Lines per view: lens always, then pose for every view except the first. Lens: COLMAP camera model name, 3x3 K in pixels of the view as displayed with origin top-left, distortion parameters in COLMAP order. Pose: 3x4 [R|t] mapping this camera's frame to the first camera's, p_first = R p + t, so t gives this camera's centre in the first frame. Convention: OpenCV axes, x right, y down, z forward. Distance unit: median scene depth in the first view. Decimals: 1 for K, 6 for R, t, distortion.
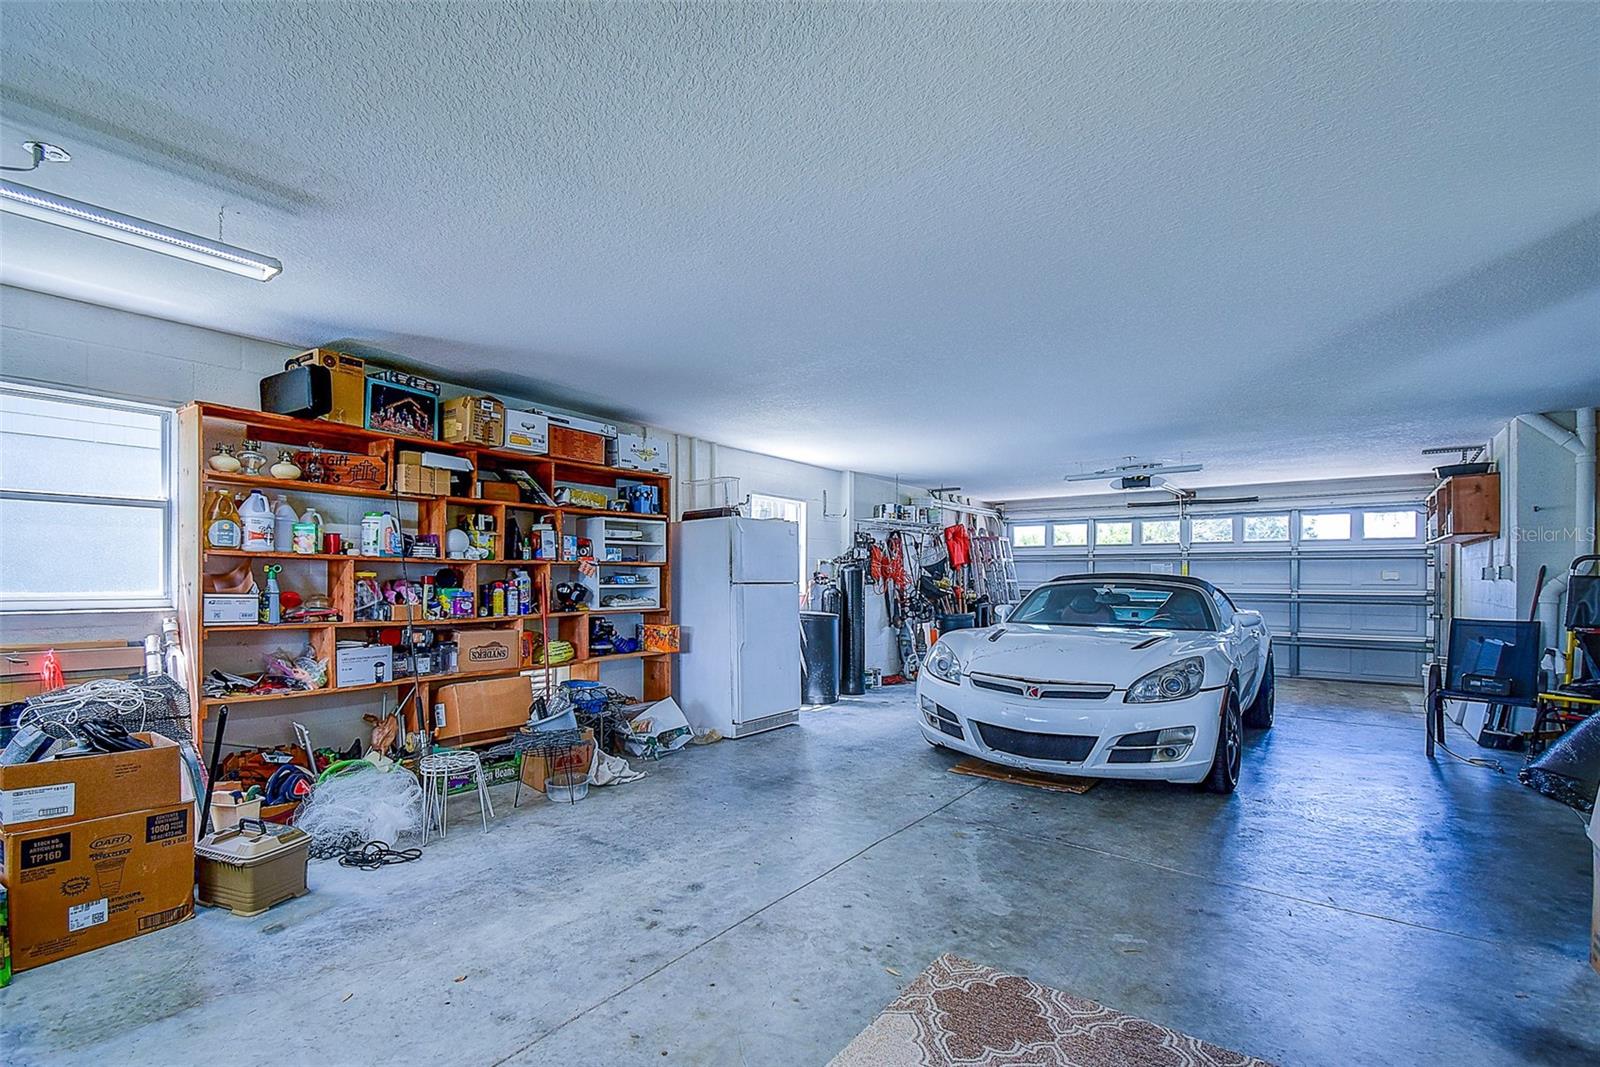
lens RADIAL K [[744.9, 0, 801.8], [0, 744.9, 579.5], [0, 0, 1]] dist [0.034076, -0.029645]
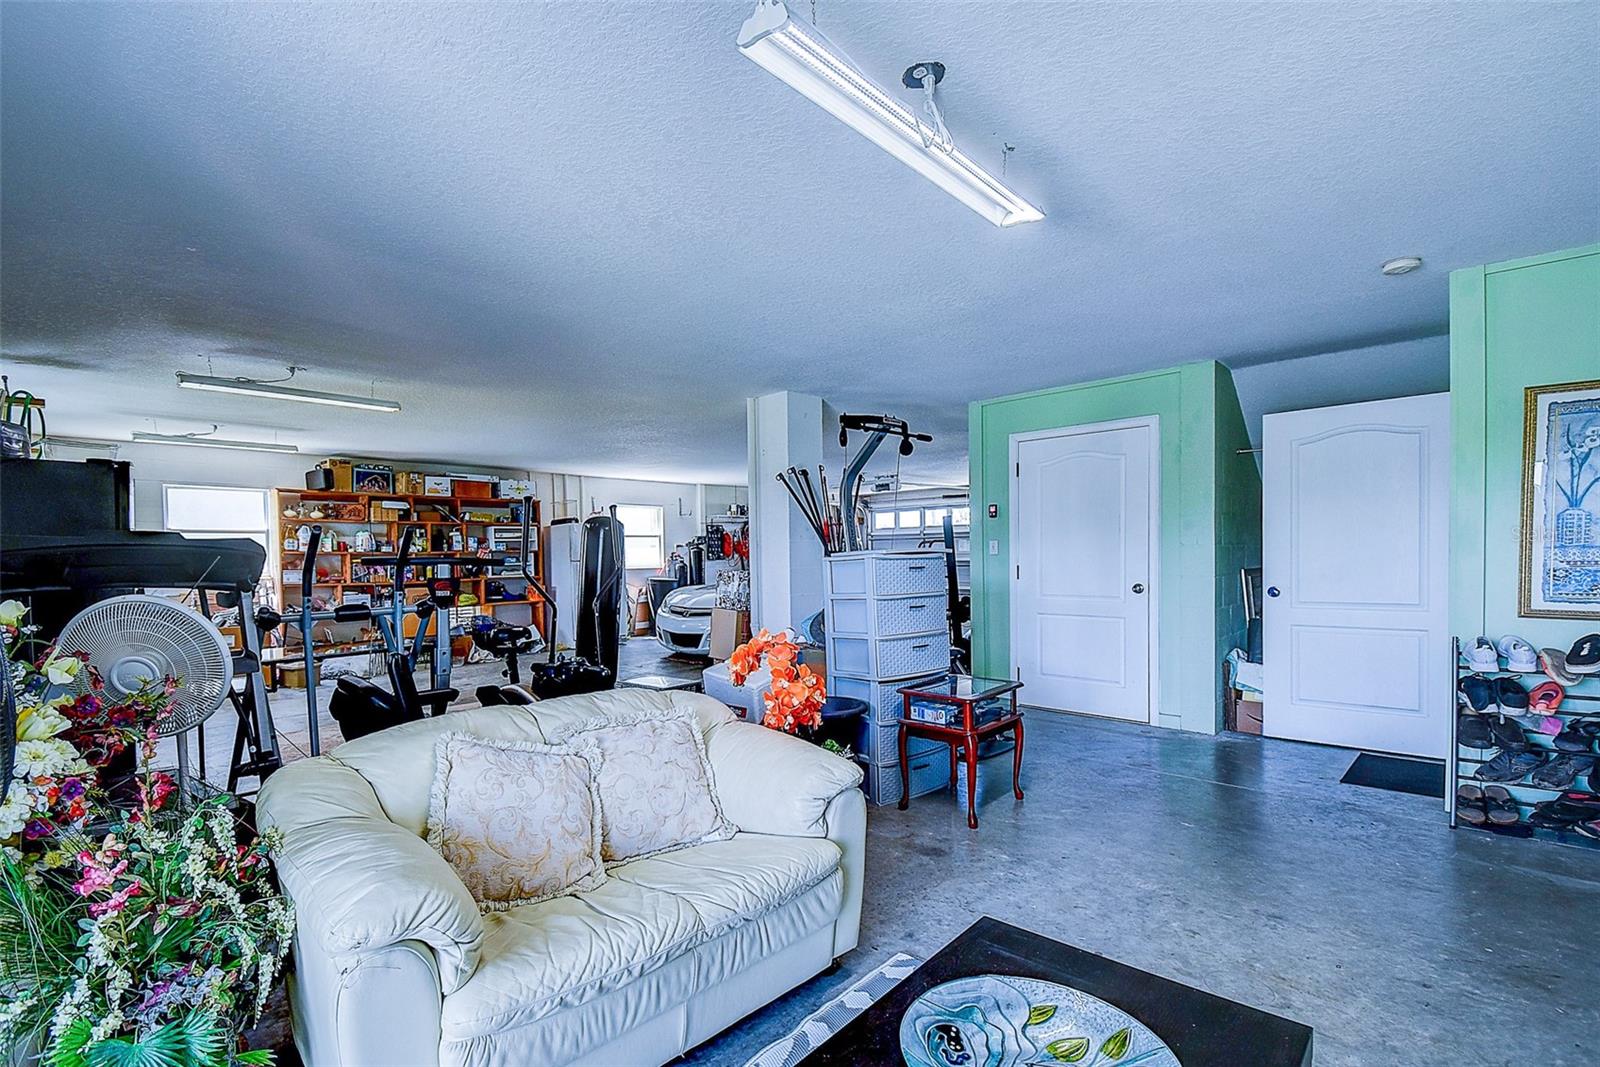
lens RADIAL K [[729.5, 0, 805.5], [0, 729.5, 573.6], [0, 0, 1]] dist [0.032450, -0.026746]
pose [[0.995323, -0.016810, -0.095128, 0.790502], [0.019282, 0.999498, 0.025122, 0.001662], [0.094658, -0.026839, 0.995148, -0.854211]]
